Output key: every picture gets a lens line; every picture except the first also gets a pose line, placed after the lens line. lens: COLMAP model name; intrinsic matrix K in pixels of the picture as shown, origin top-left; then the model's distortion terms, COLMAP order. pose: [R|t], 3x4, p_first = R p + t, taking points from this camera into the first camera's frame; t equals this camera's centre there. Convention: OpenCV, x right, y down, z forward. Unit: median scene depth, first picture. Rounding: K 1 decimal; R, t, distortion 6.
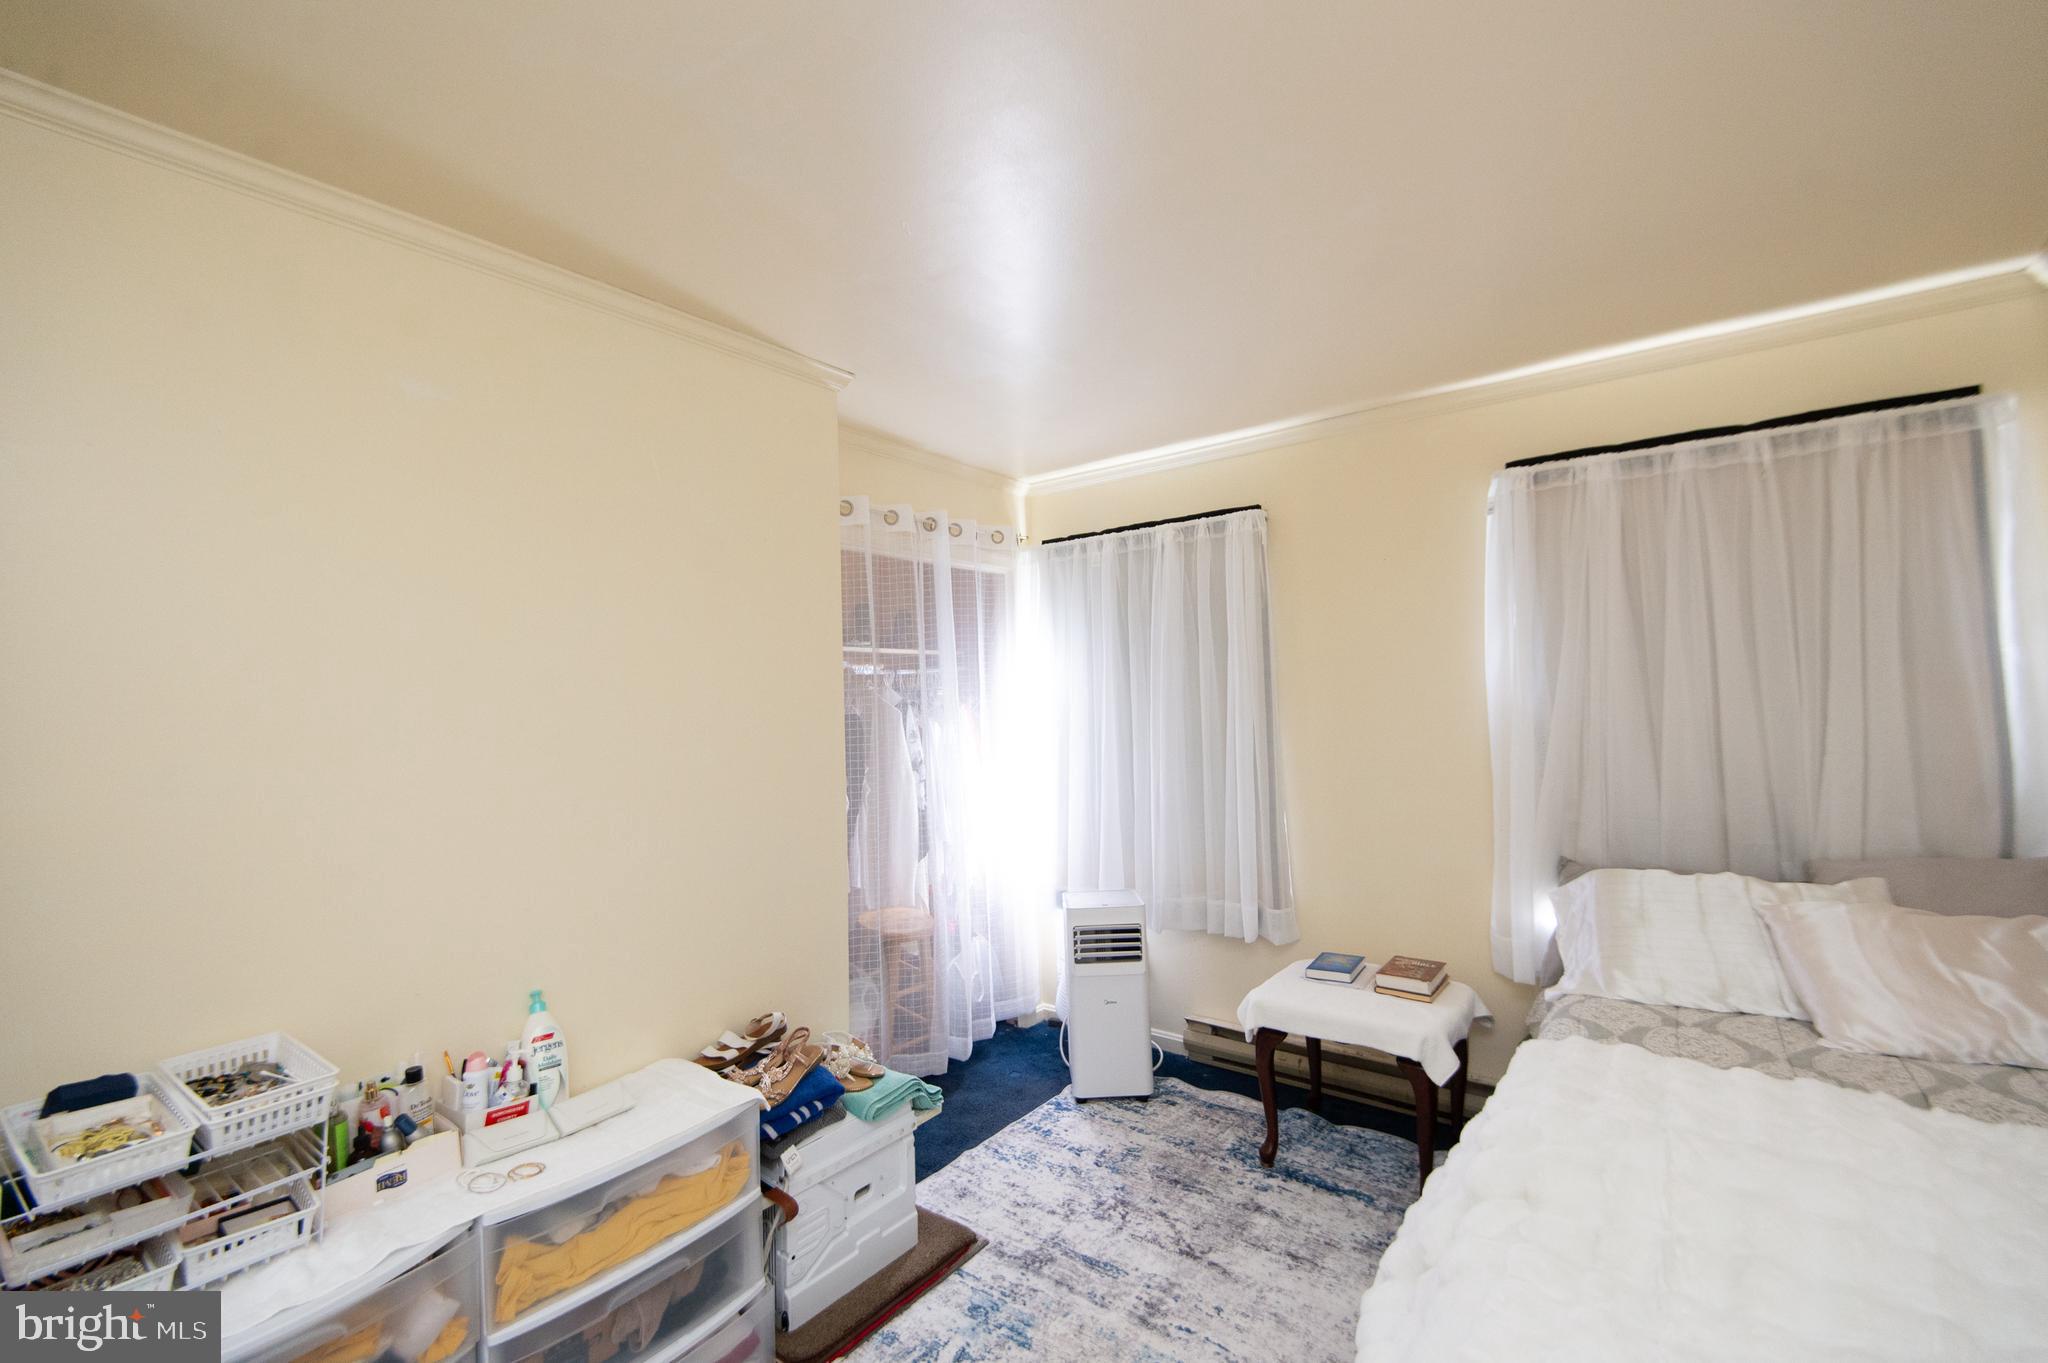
lens RADIAL K [[904.7, 0, 1043.6], [0, 904.7, 672.9], [0, 0, 1]] dist [0.050162, -0.020014]
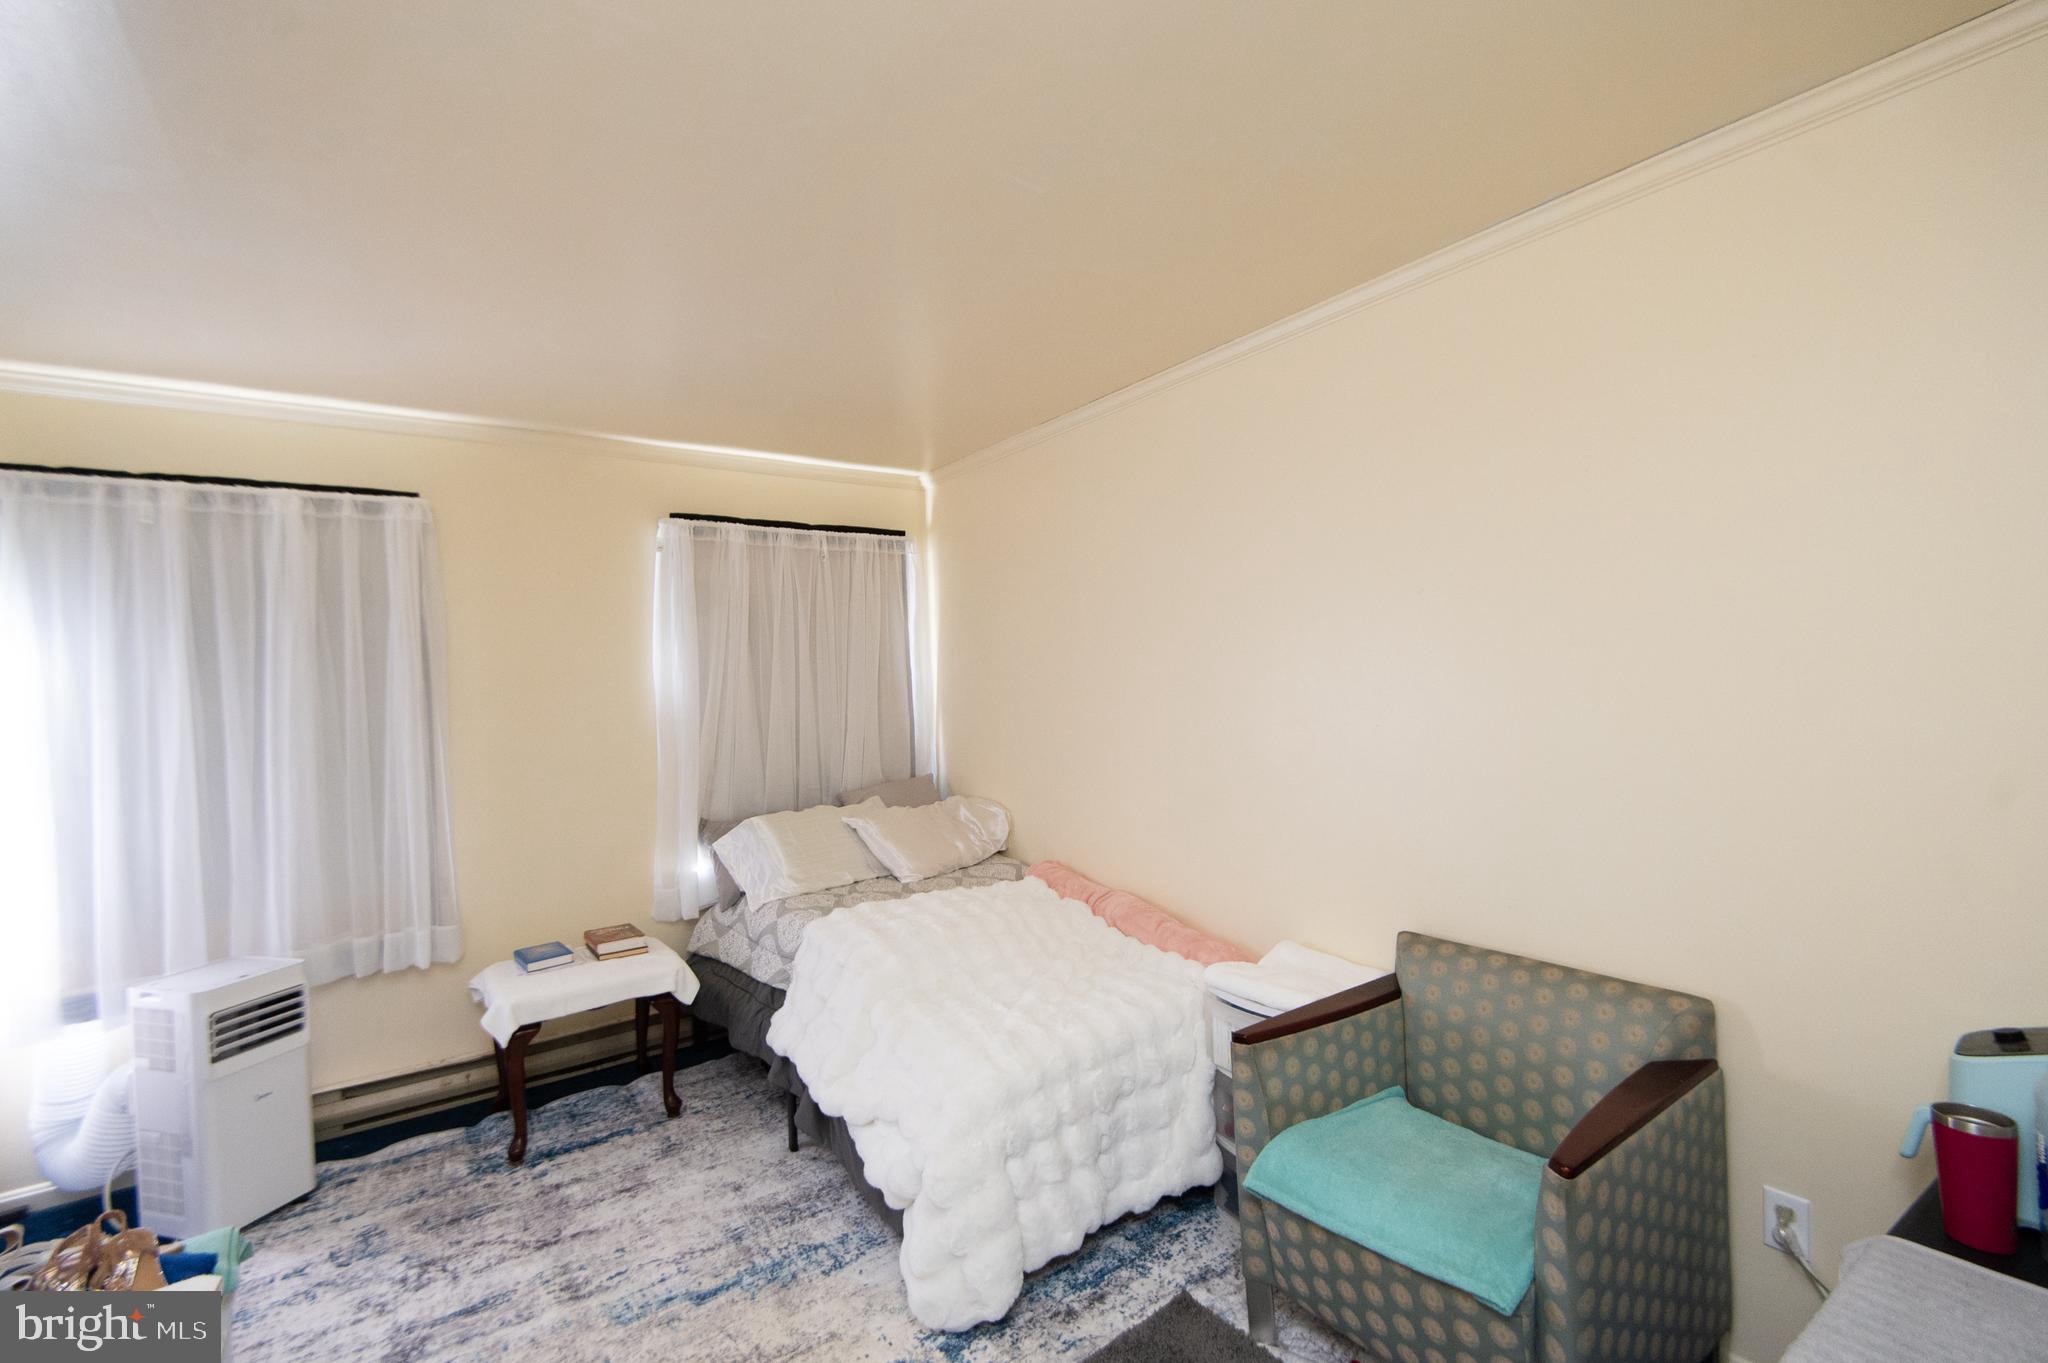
lens RADIAL K [[904.7, 0, 1043.6], [0, 904.7, 672.9], [0, 0, 1]] dist [0.050162, -0.020014]
pose [[0.298223, 0.021802, 0.954247, -0.569322], [-0.005310, 0.999762, -0.021182, 0.016075], [-0.954481, 0.001250, 0.298268, 0.145122]]
